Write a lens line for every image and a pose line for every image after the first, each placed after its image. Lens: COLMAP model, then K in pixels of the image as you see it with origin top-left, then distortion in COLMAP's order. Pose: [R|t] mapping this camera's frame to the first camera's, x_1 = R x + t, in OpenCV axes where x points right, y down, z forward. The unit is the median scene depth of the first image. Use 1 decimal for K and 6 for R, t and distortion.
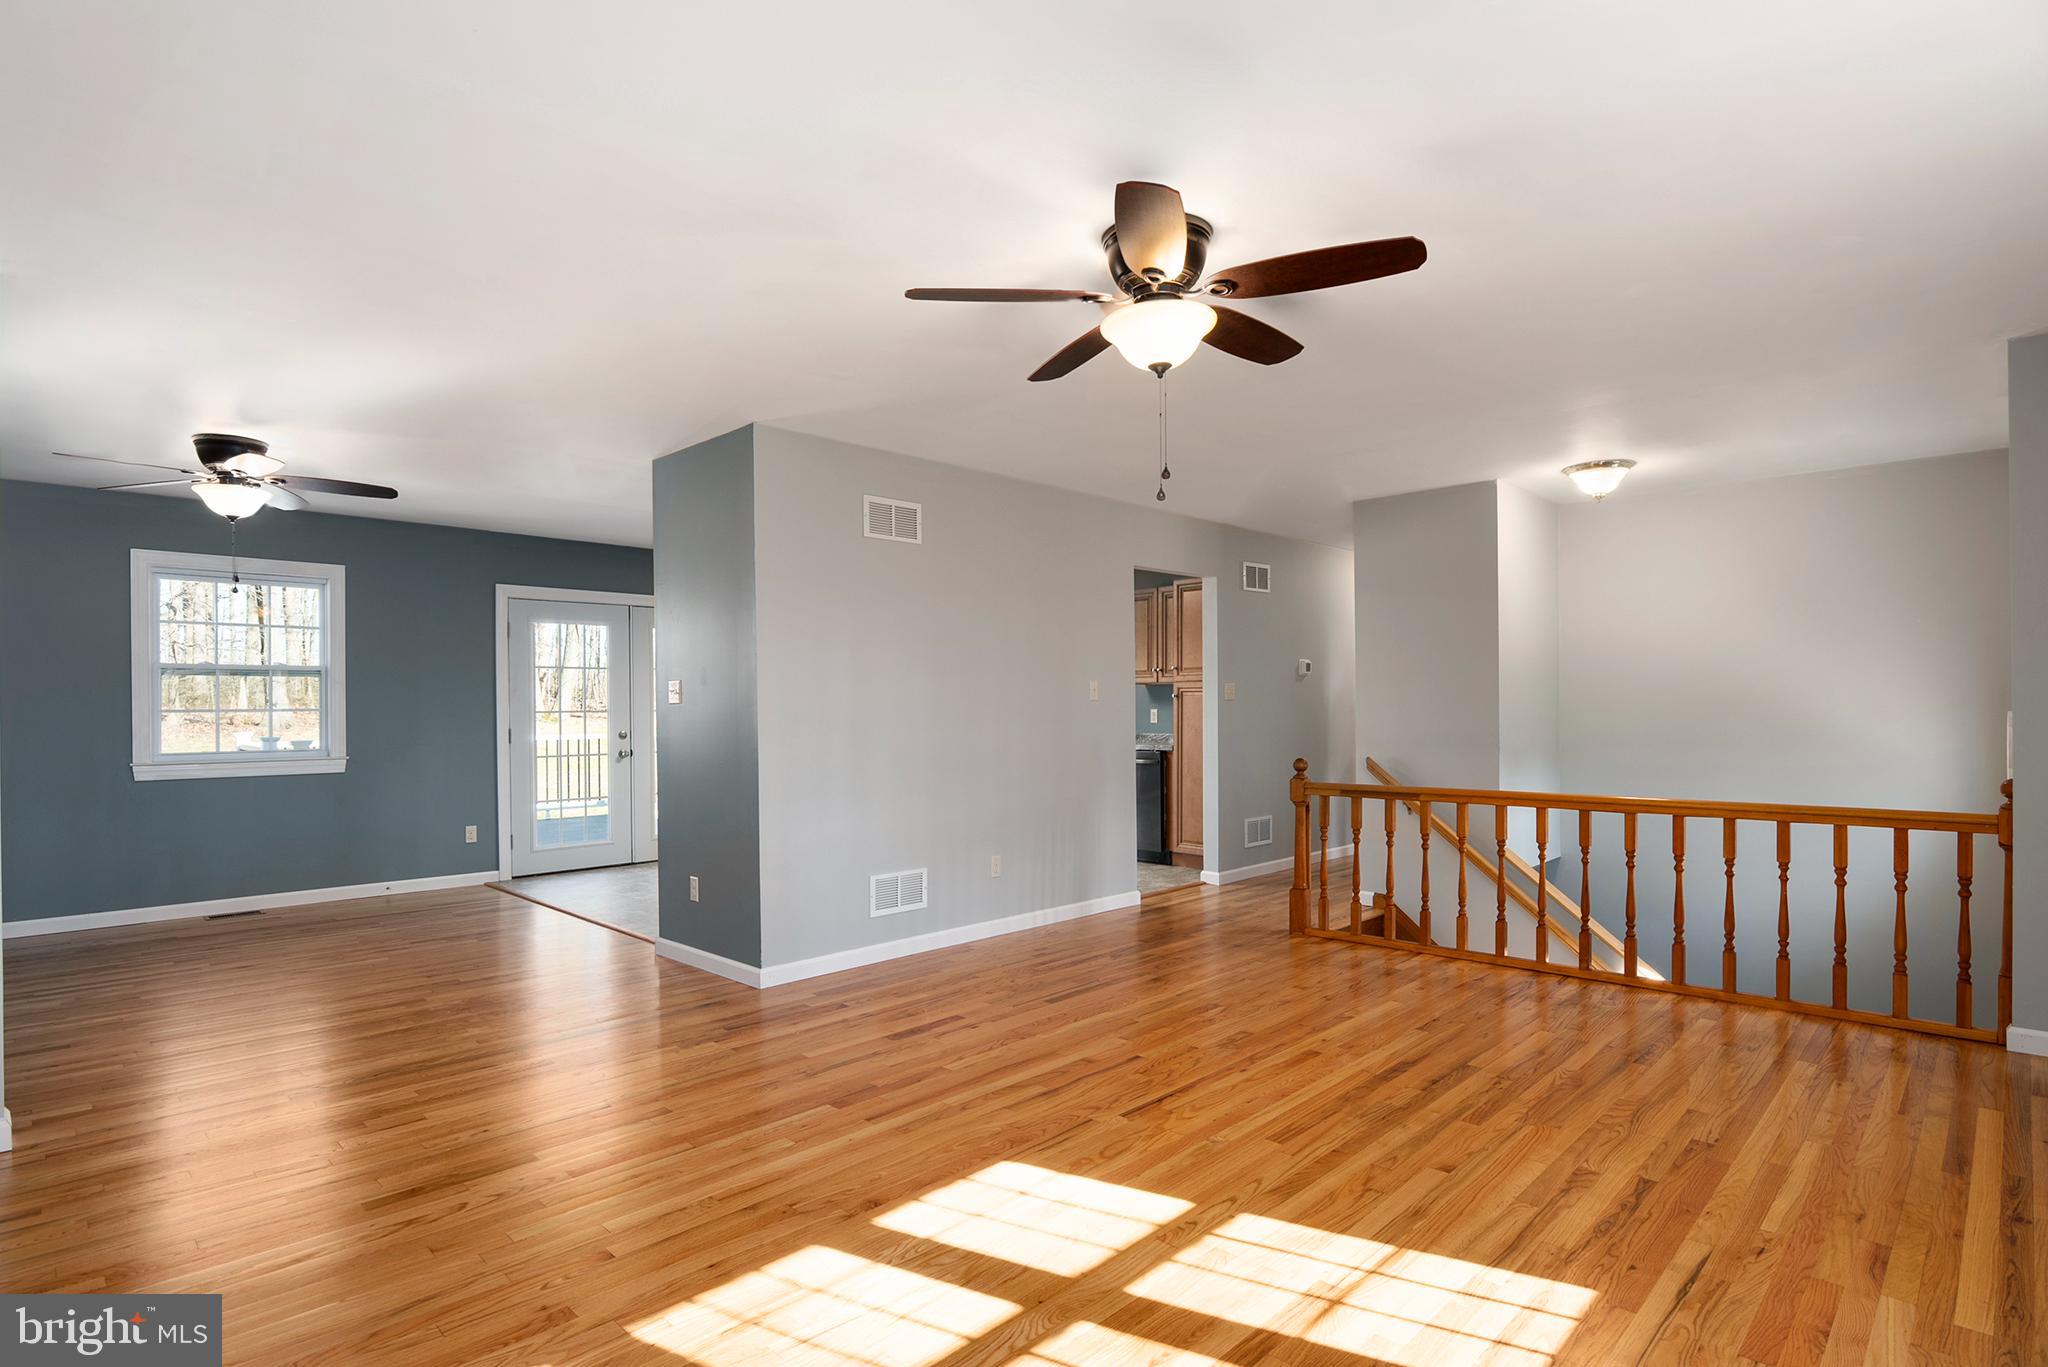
lens RADIAL K [[1030.9, 0, 1013.4], [0, 1030.9, 698.7], [0, 0, 1]] dist [-0.018637, -0.000633]
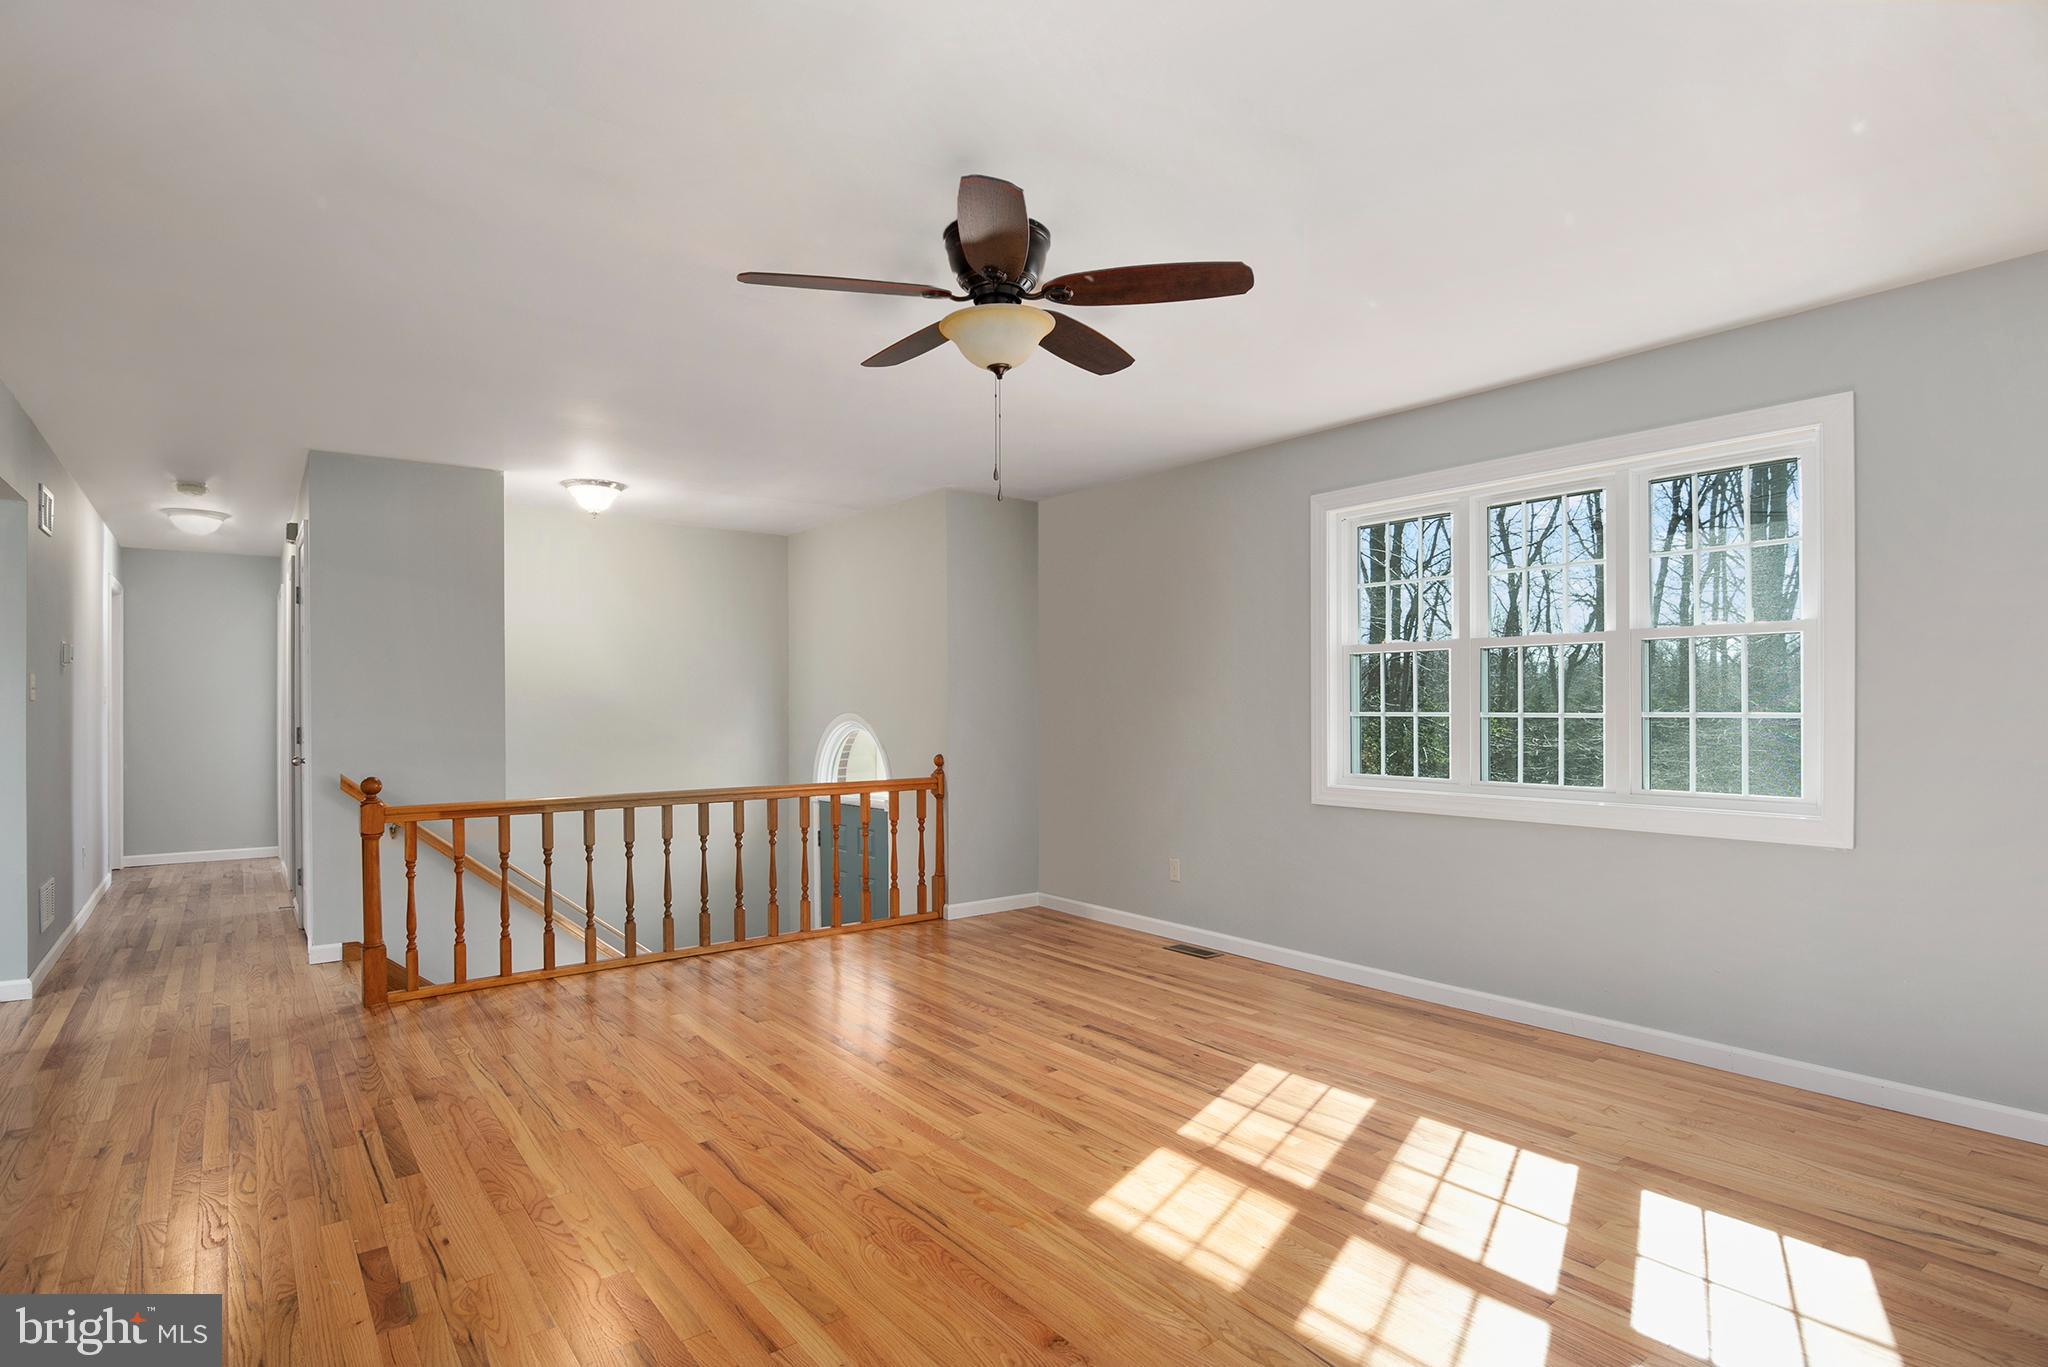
lens RADIAL K [[1030.9, 0, 1013.4], [0, 1030.9, 698.7], [0, 0, 1]] dist [-0.018637, -0.000633]
pose [[0.136628, 0.014344, 0.990519, -0.537035], [-0.003873, 0.999895, -0.013946, 0.010660], [-0.990615, -0.001931, 0.136670, 0.547787]]
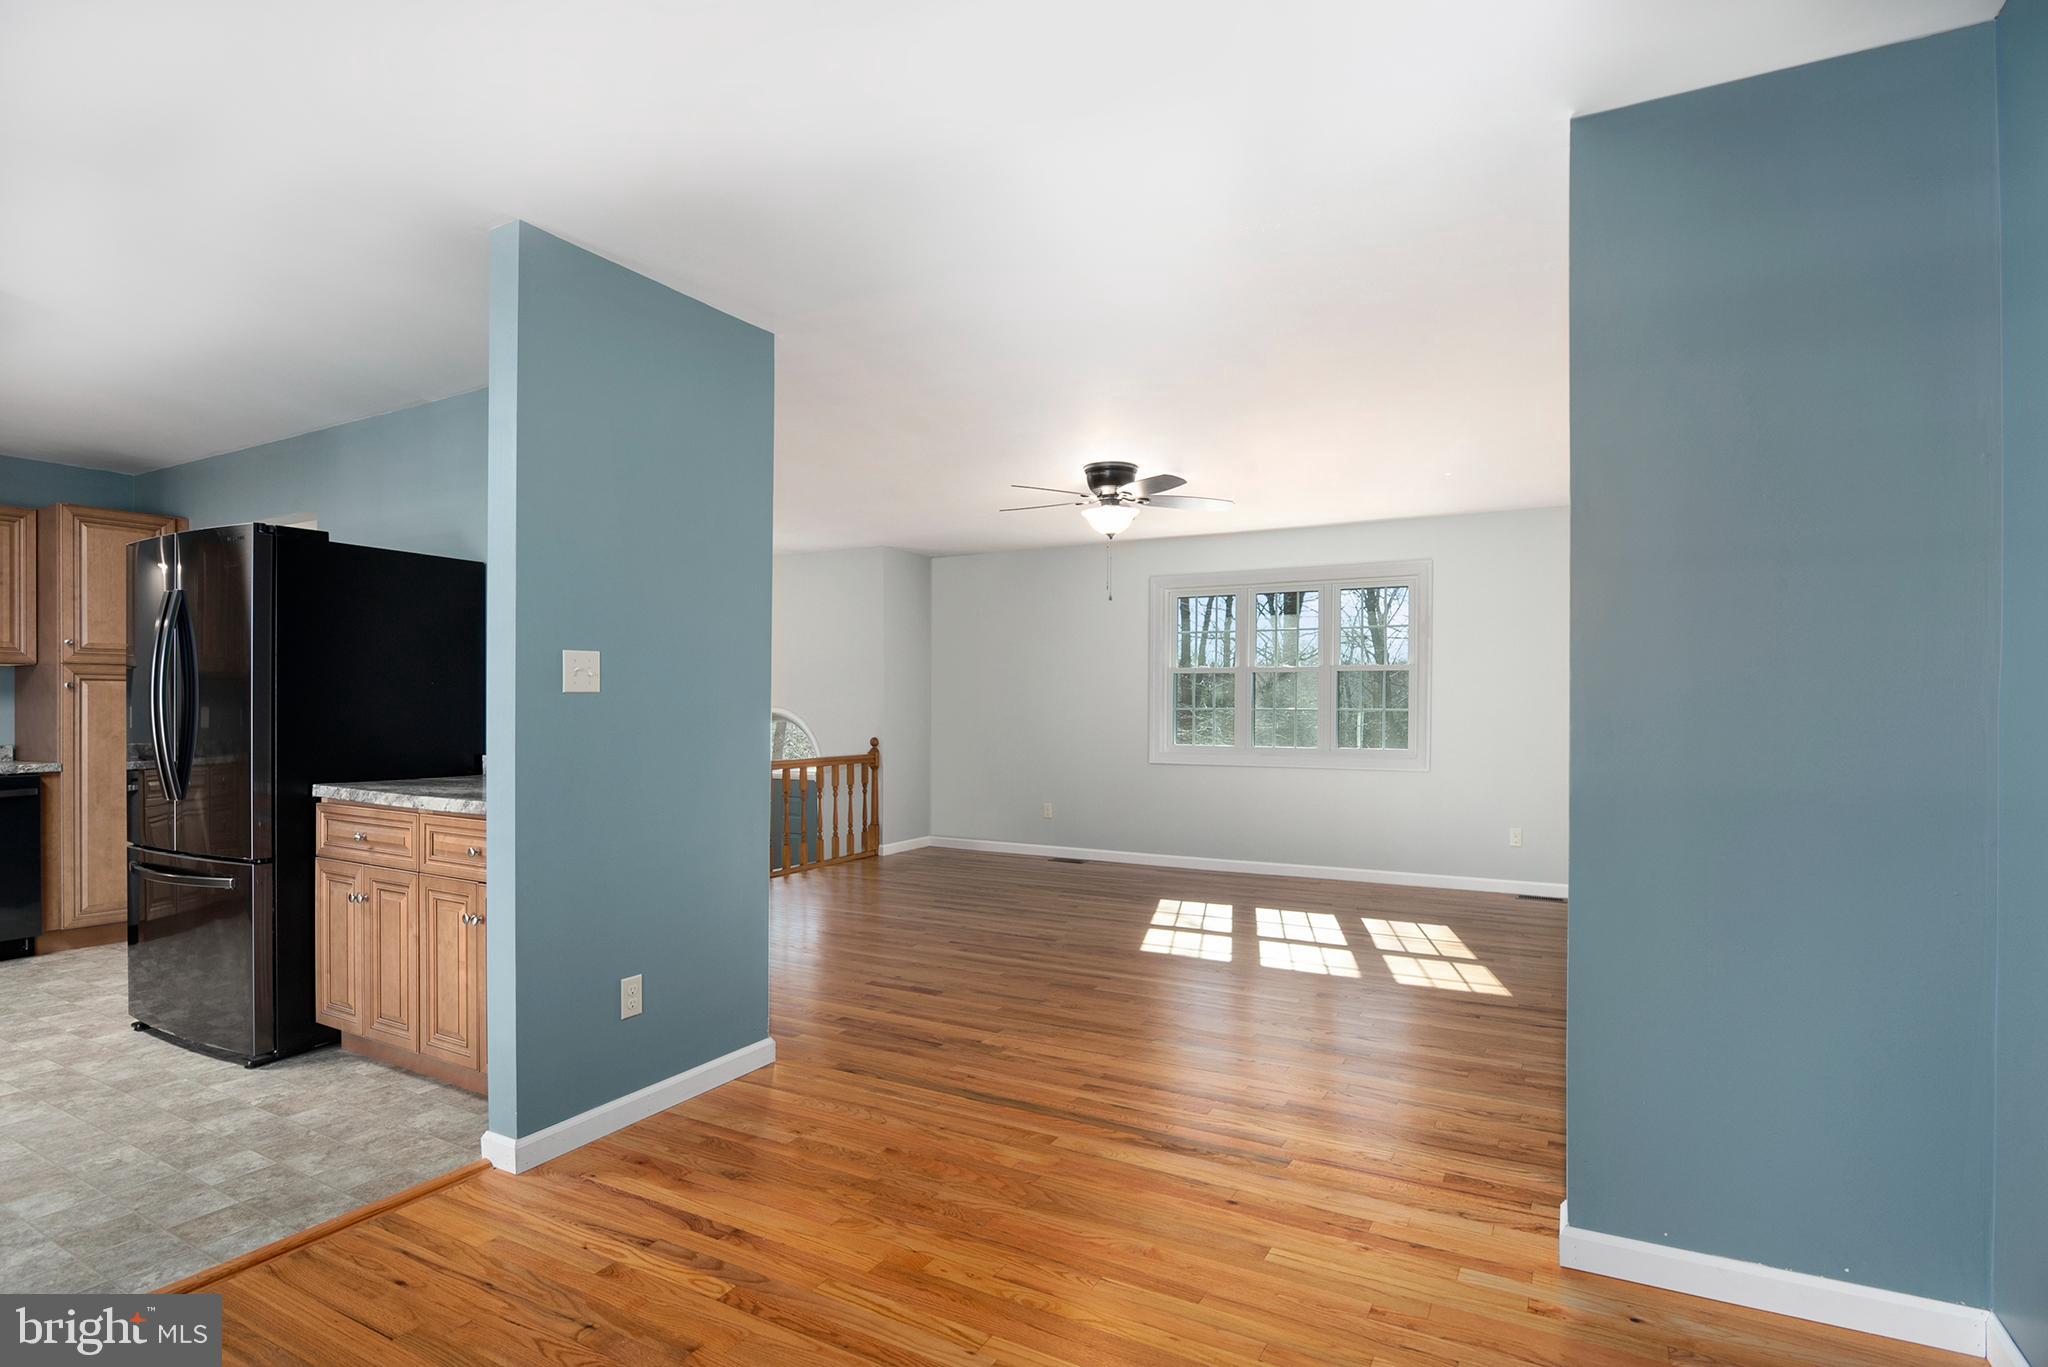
lens RADIAL K [[1030.9, 0, 1013.4], [0, 1030.9, 698.7], [0, 0, 1]] dist [-0.018637, -0.000633]
pose [[-0.260912, 0.010164, 0.965309, -1.114341], [-0.004939, 0.999917, -0.011863, 0.014507], [-0.965350, -0.007863, -0.260840, 1.090914]]
